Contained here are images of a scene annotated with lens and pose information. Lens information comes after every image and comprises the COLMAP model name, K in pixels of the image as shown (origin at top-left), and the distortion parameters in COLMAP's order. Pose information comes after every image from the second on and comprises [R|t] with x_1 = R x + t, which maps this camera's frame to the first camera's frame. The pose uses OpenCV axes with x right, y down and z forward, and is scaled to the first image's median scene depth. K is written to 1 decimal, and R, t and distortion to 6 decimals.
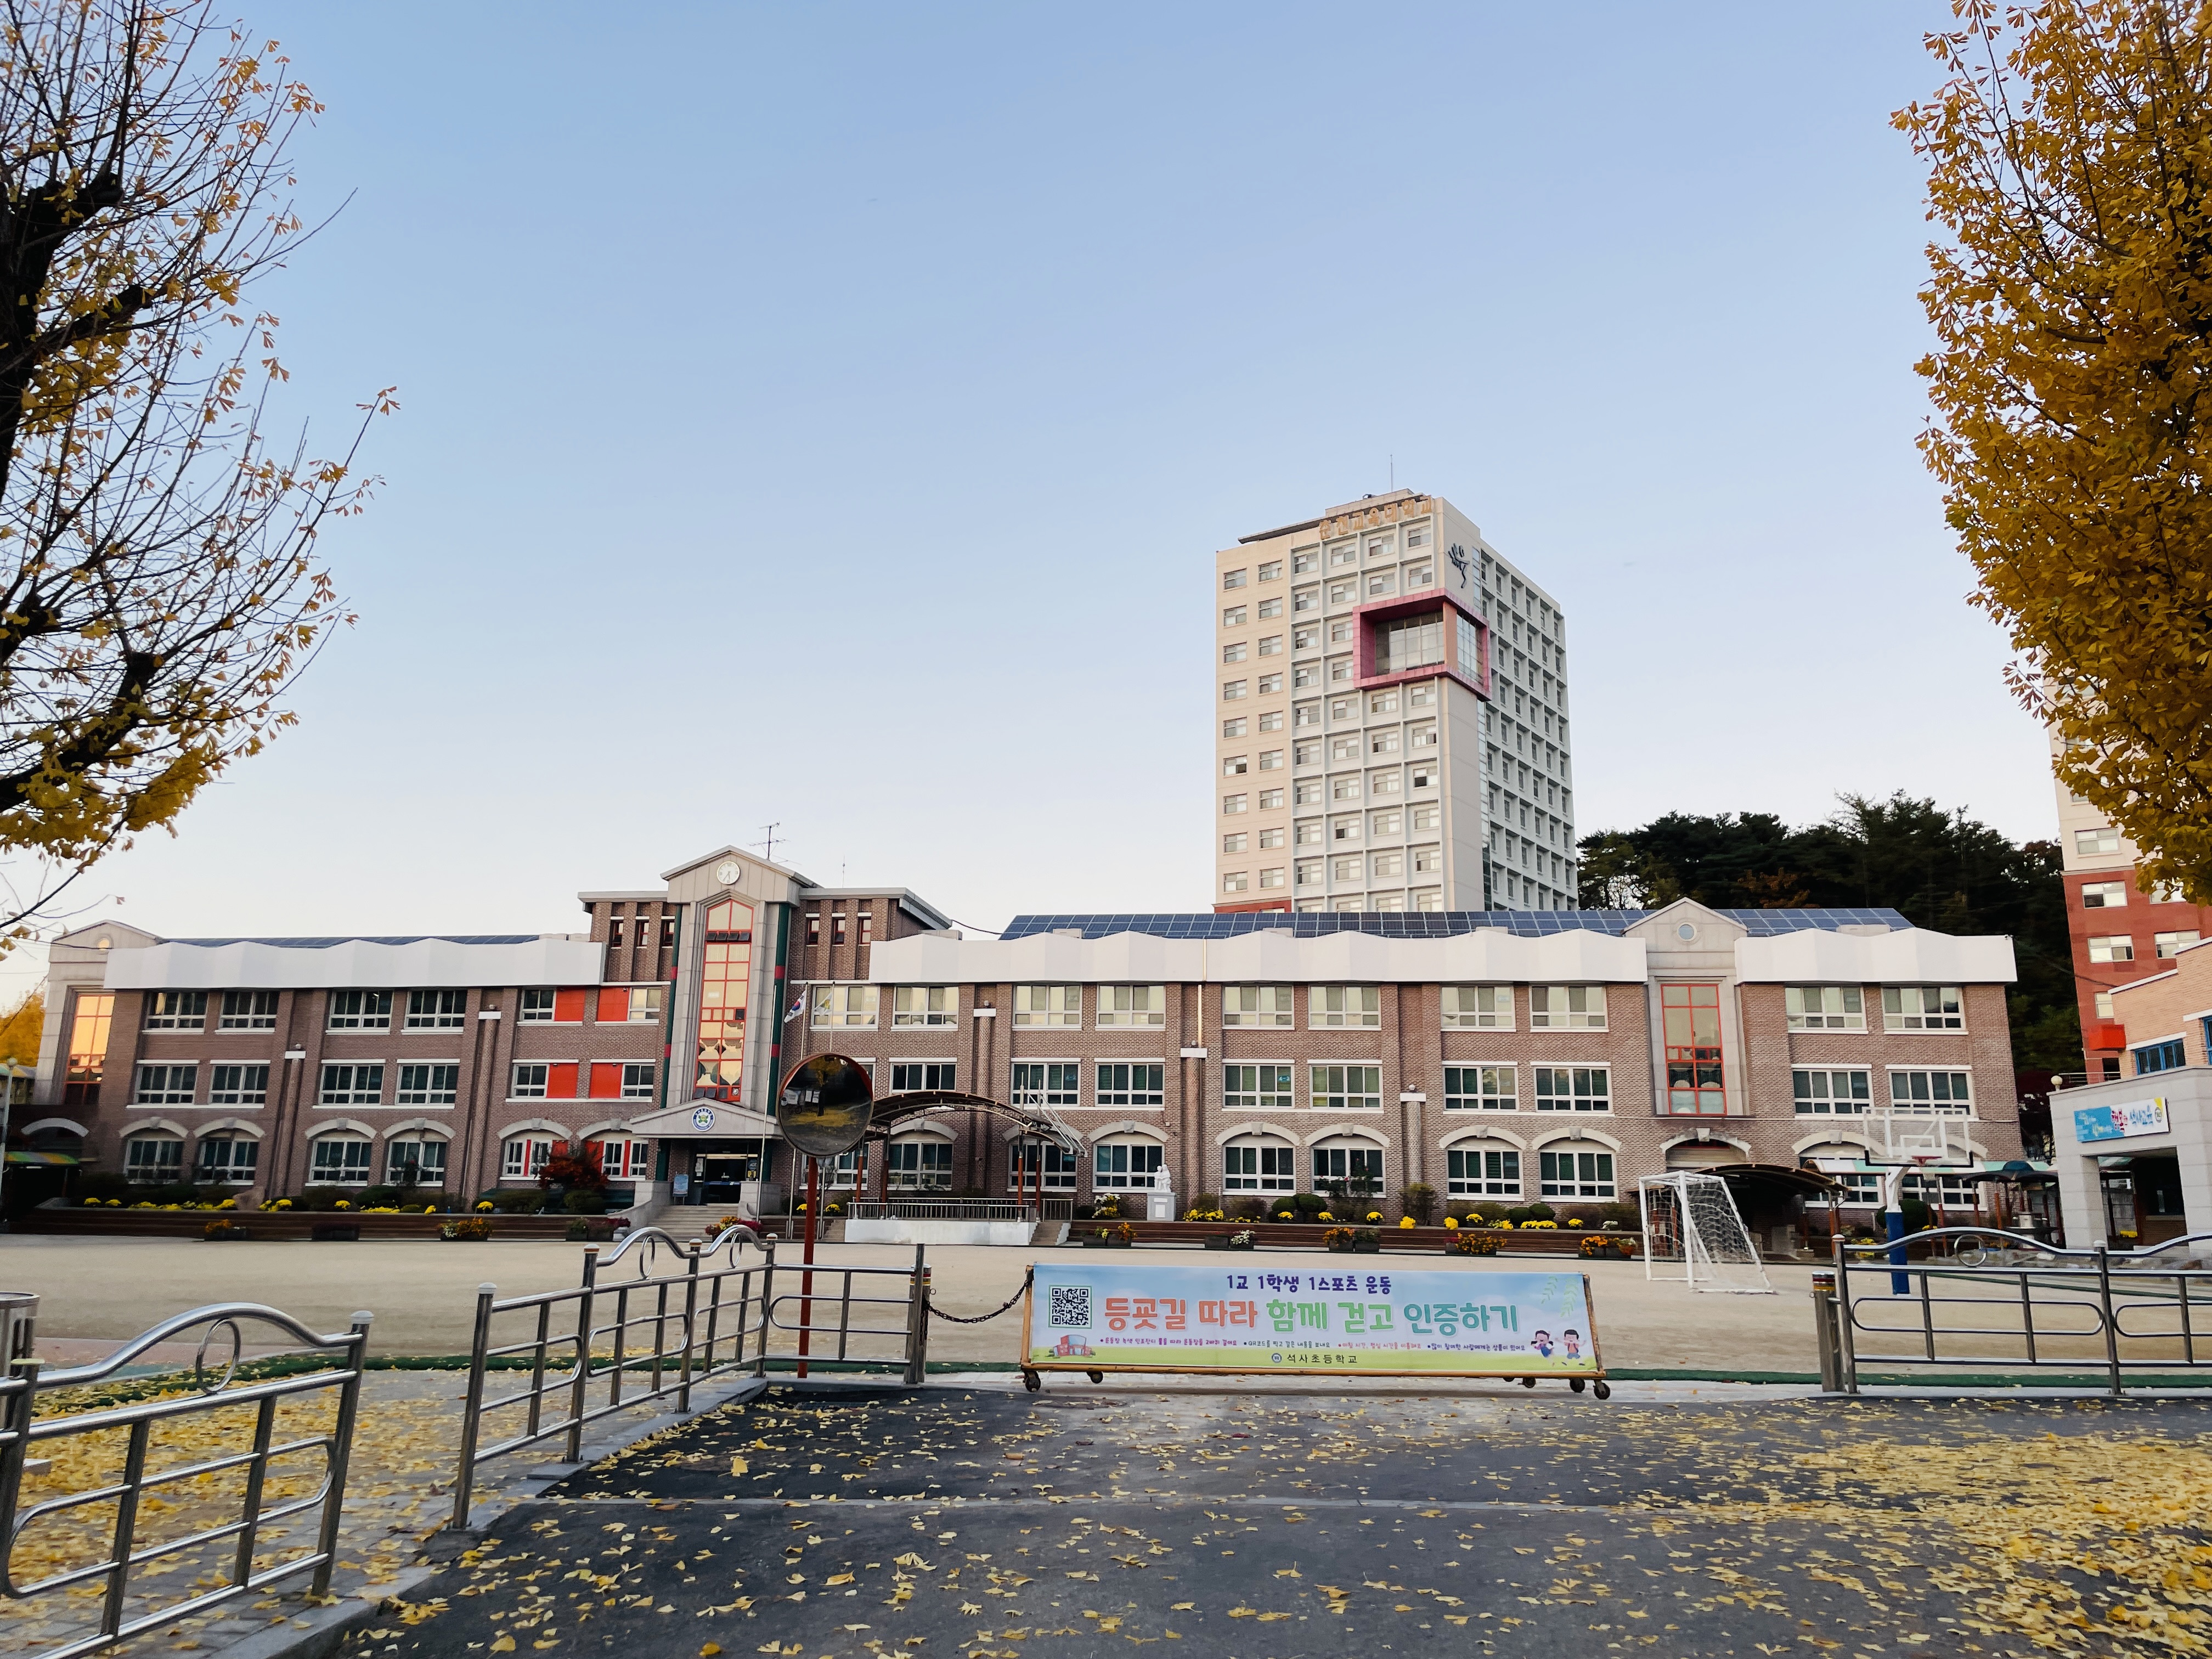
lens RADIAL K [[1663.5, 0, 1104.4], [0, 1663.5, 813.5], [0, 0, 1]] dist [0.100954, -0.138674]
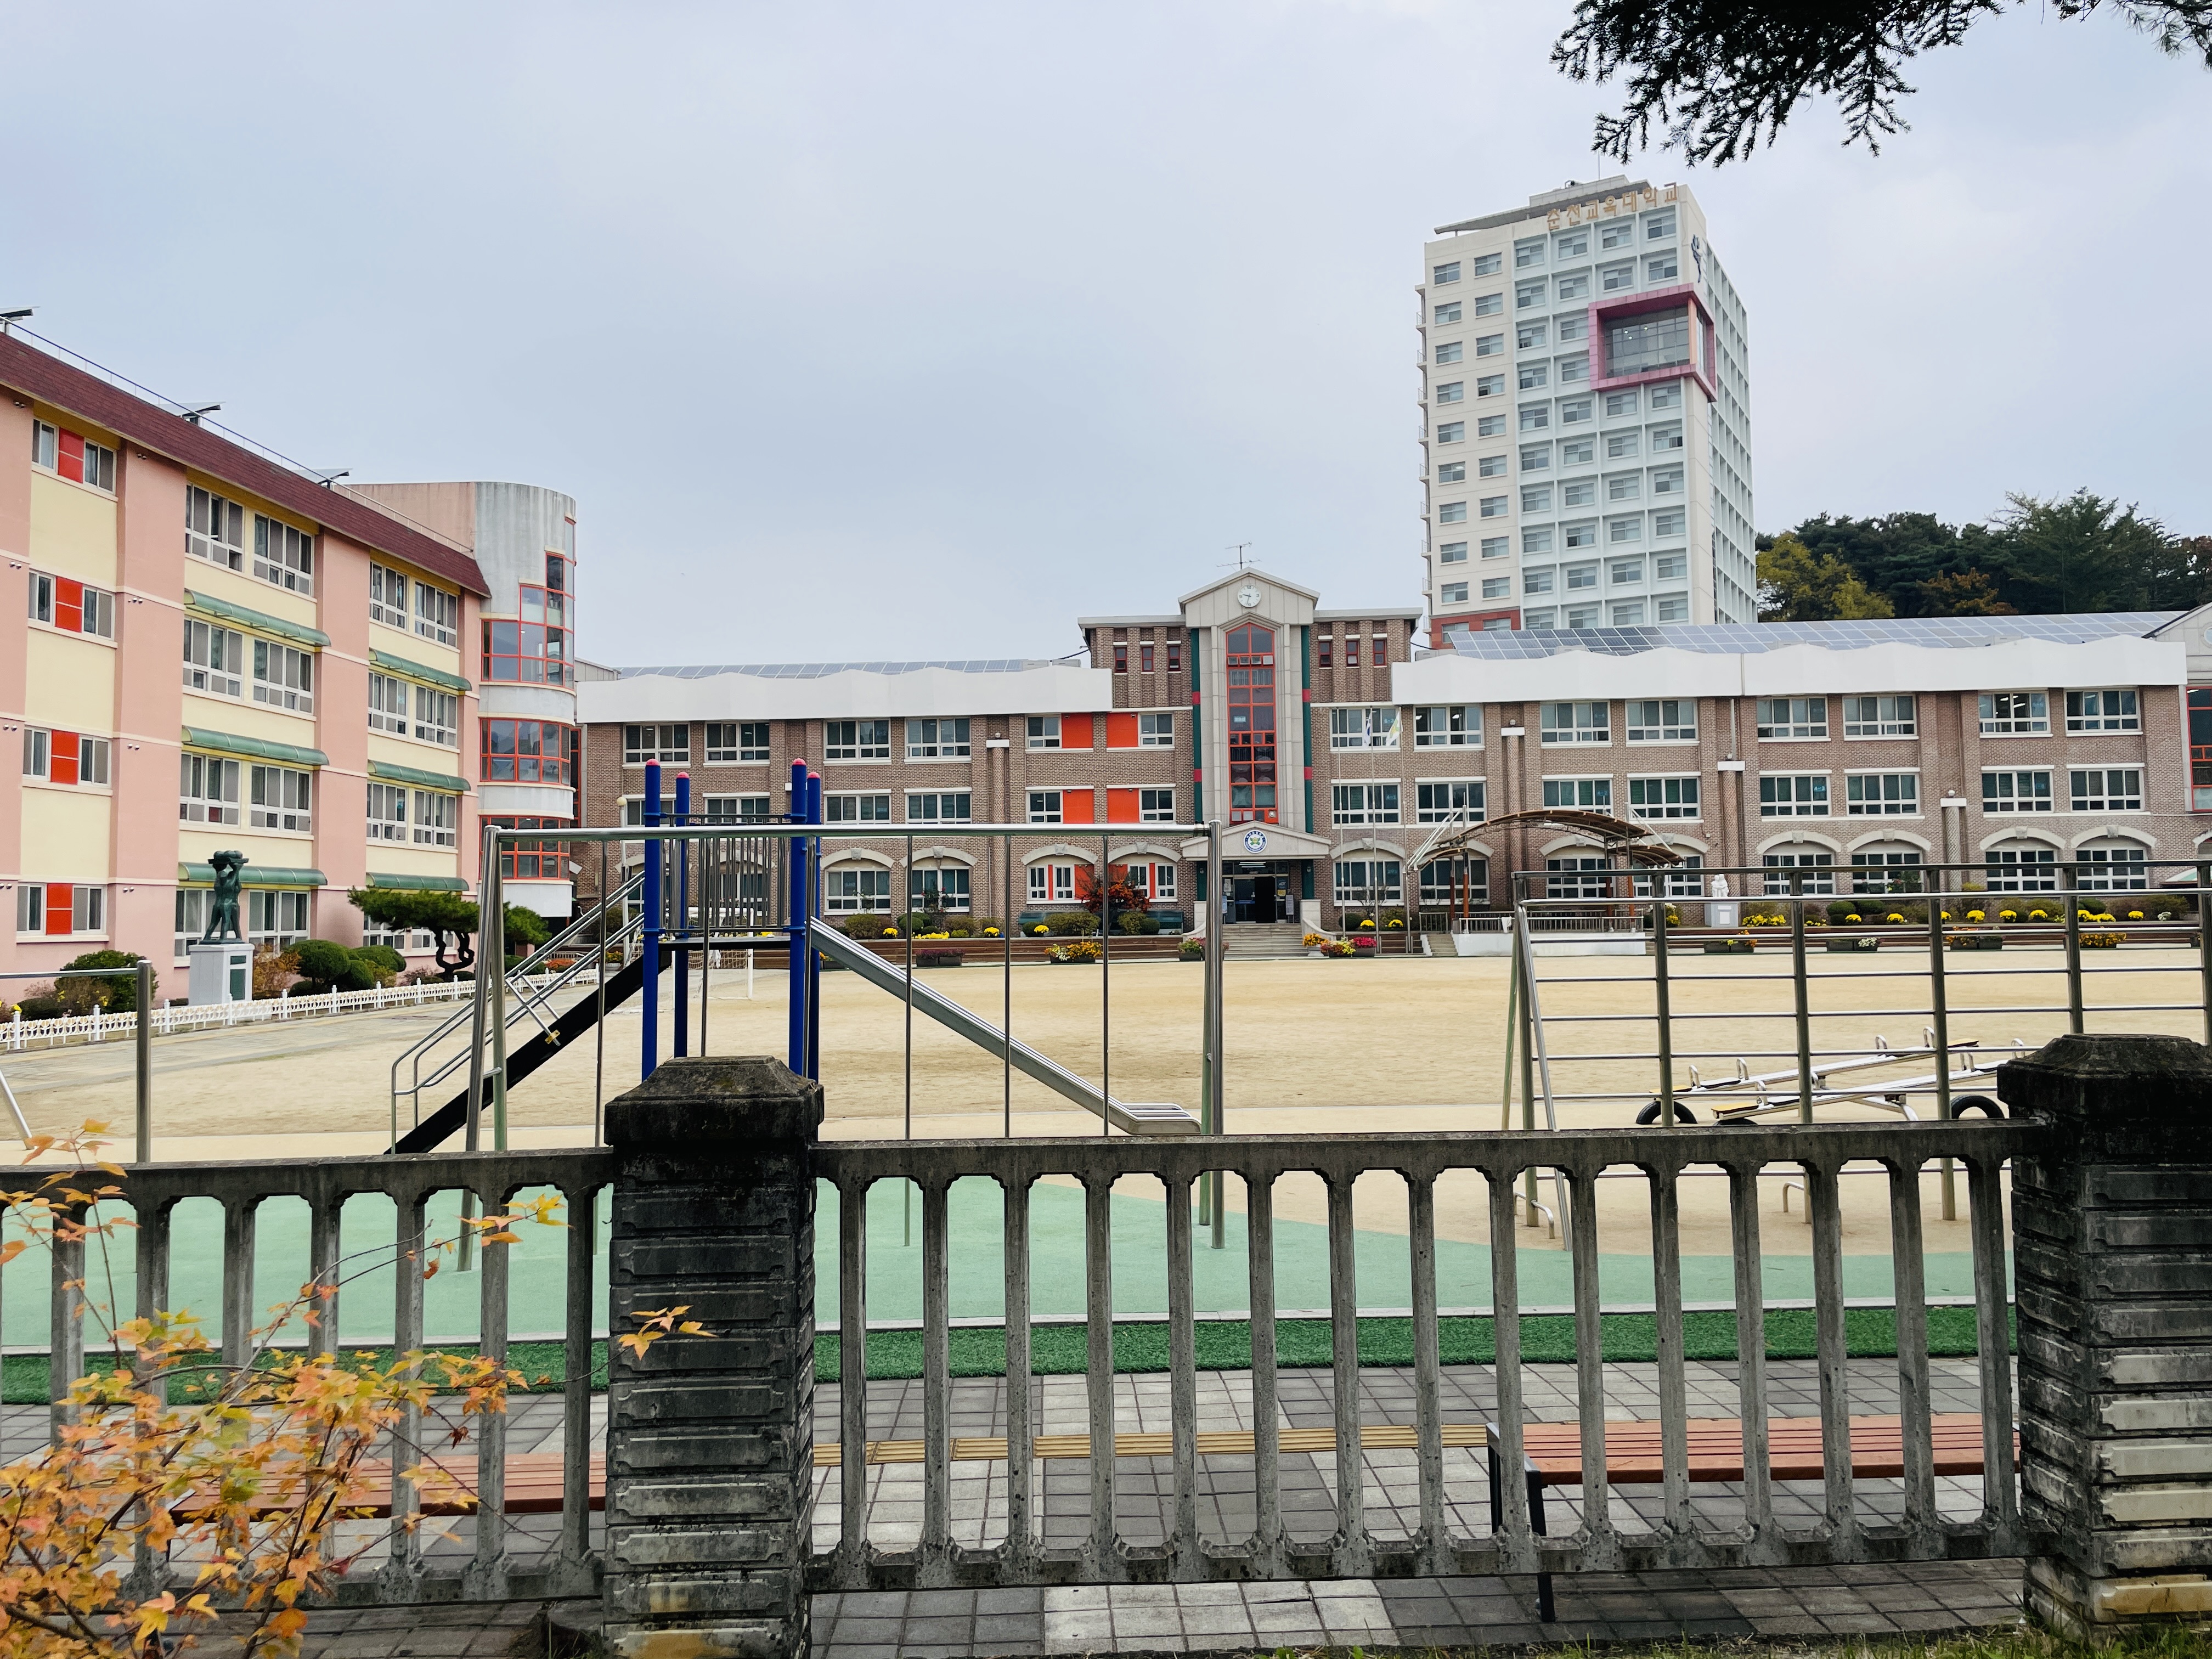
lens RADIAL K [[1663.5, 0, 1104.4], [0, 1663.5, 813.5], [0, 0, 1]] dist [0.100954, -0.138674]
pose [[0.995766, -0.026793, 0.087935, -0.395939], [0.011076, 0.984582, 0.174575, -0.010447], [-0.091257, -0.172862, 0.980709, 0.023574]]
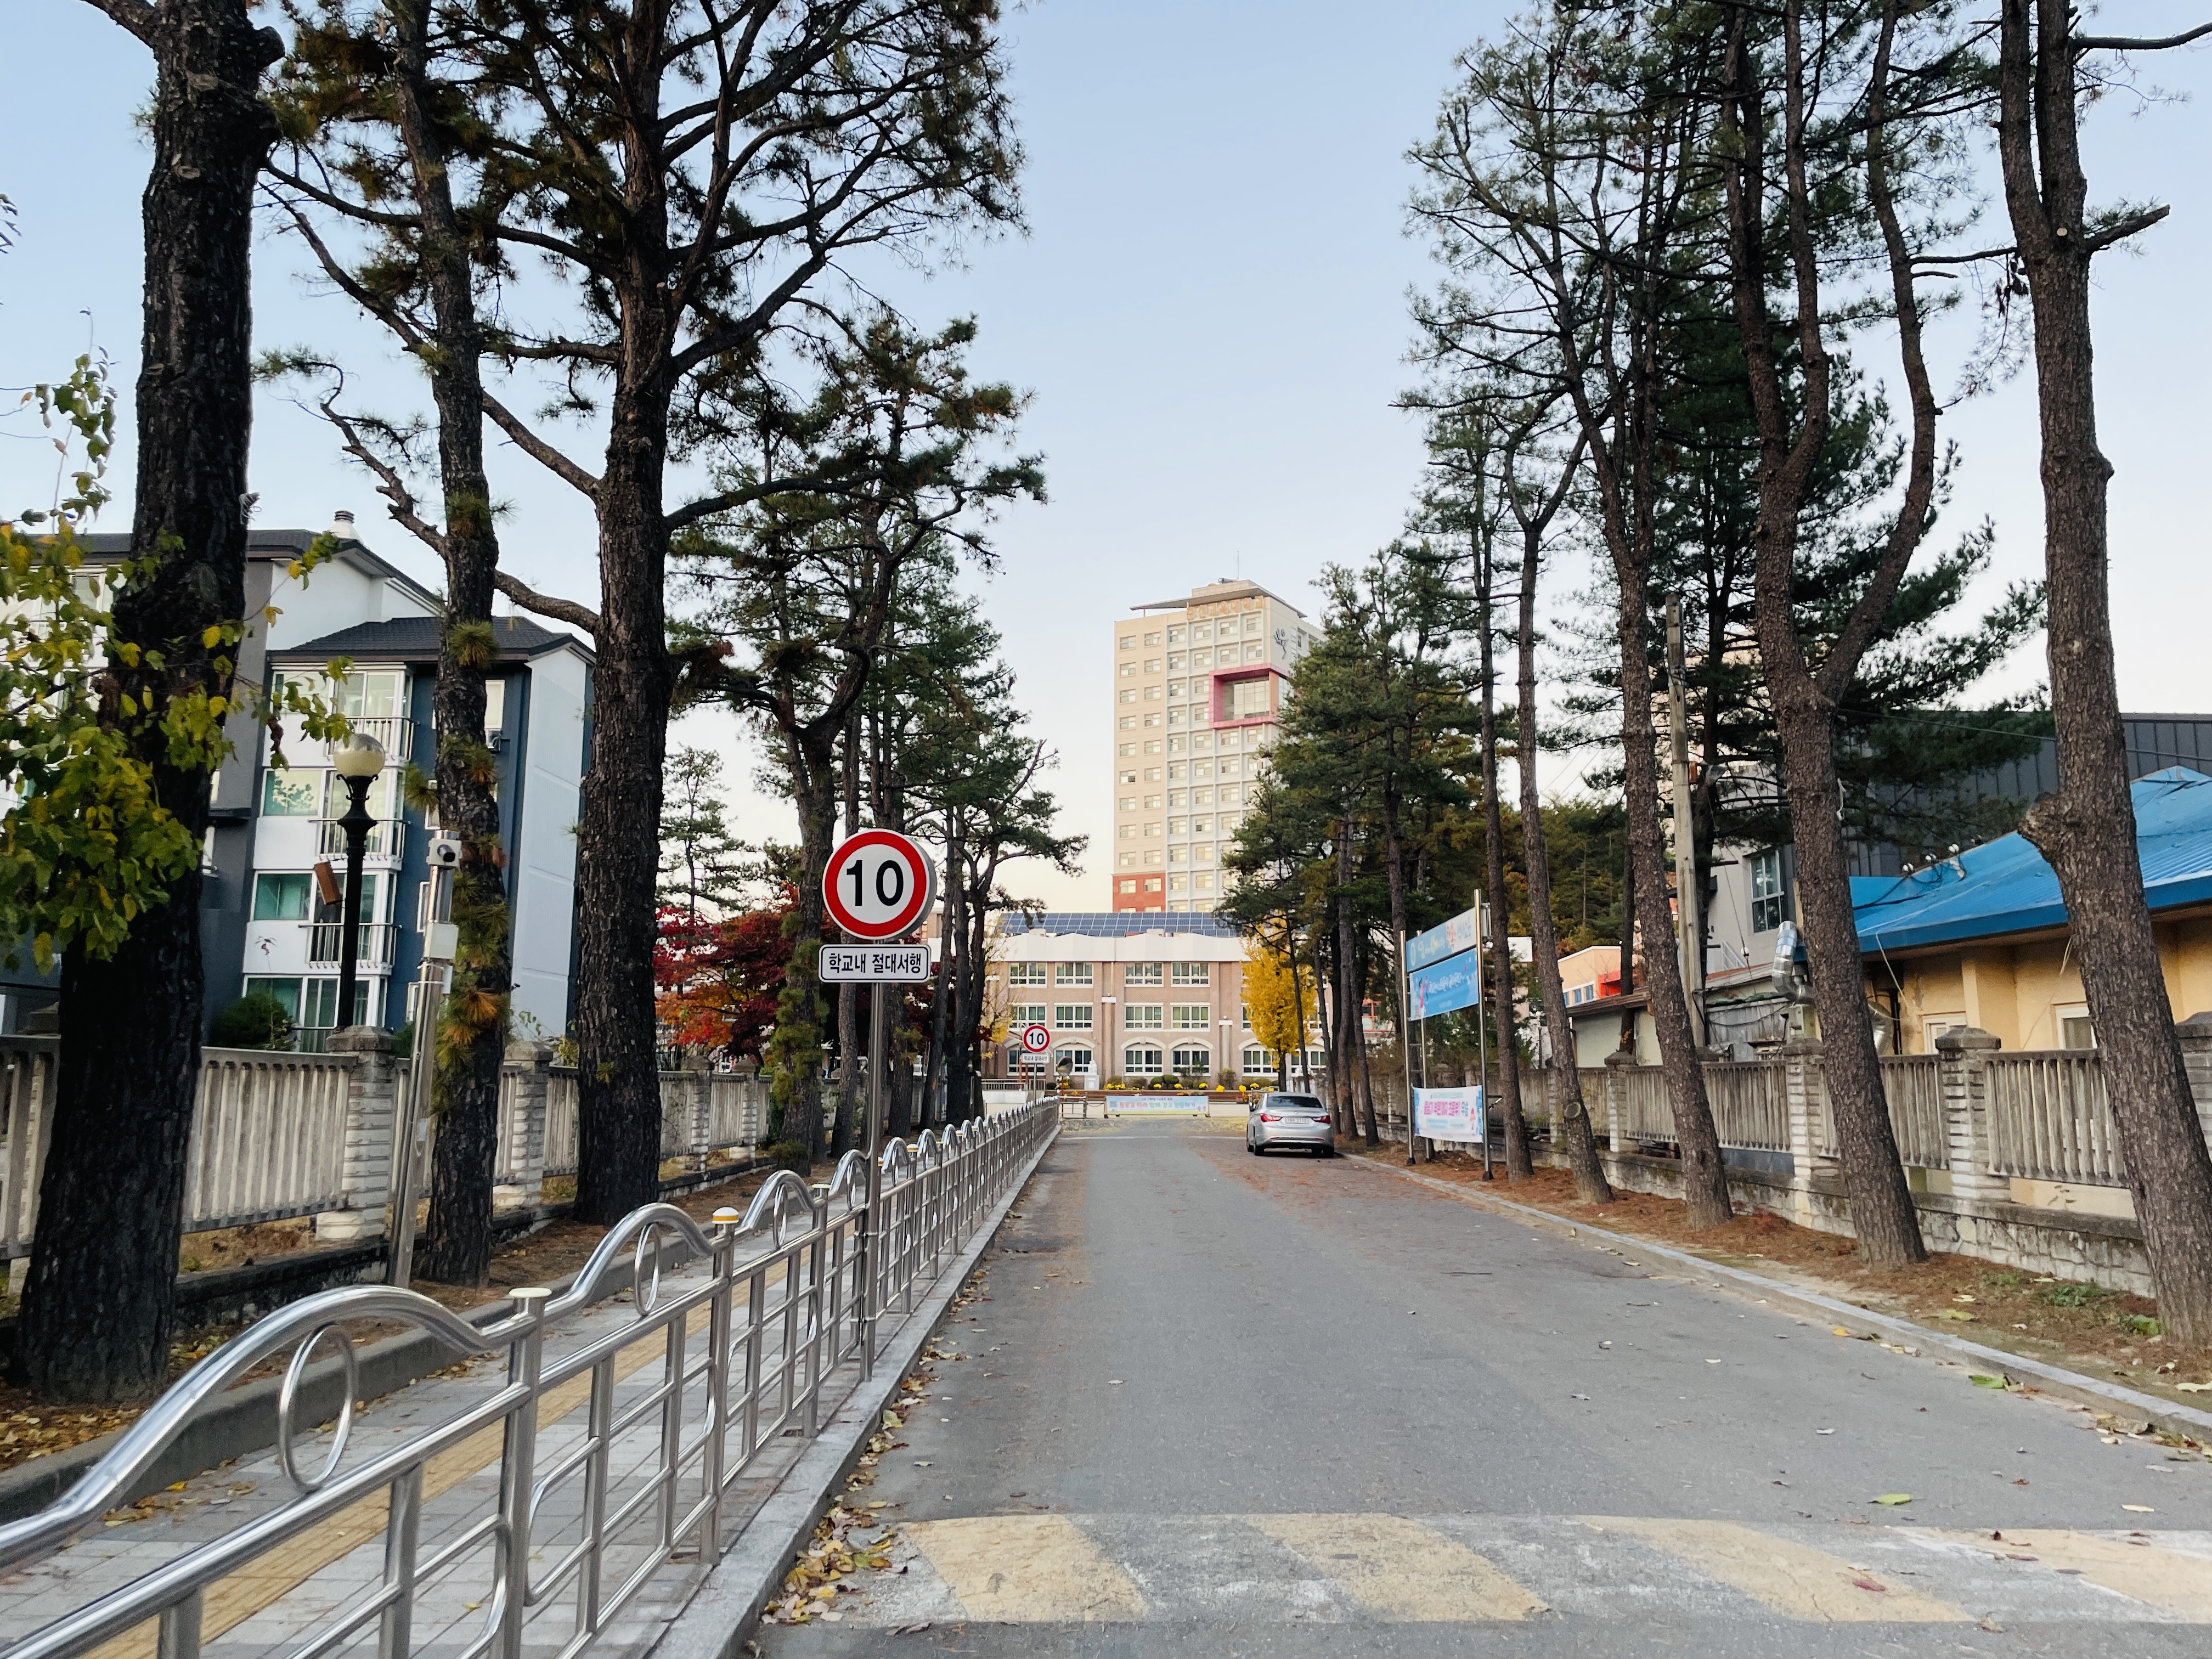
lens RADIAL K [[1645.5, 0, 1116.2], [0, 1645.5, 807.2], [0, 0, 1]] dist [0.107903, -0.123083]
pose [[0.996869, 0.000096, 0.079064, -0.077739], [-0.005591, 0.997581, 0.069283, -0.183944], [-0.078867, -0.069508, 0.994459, -0.749931]]
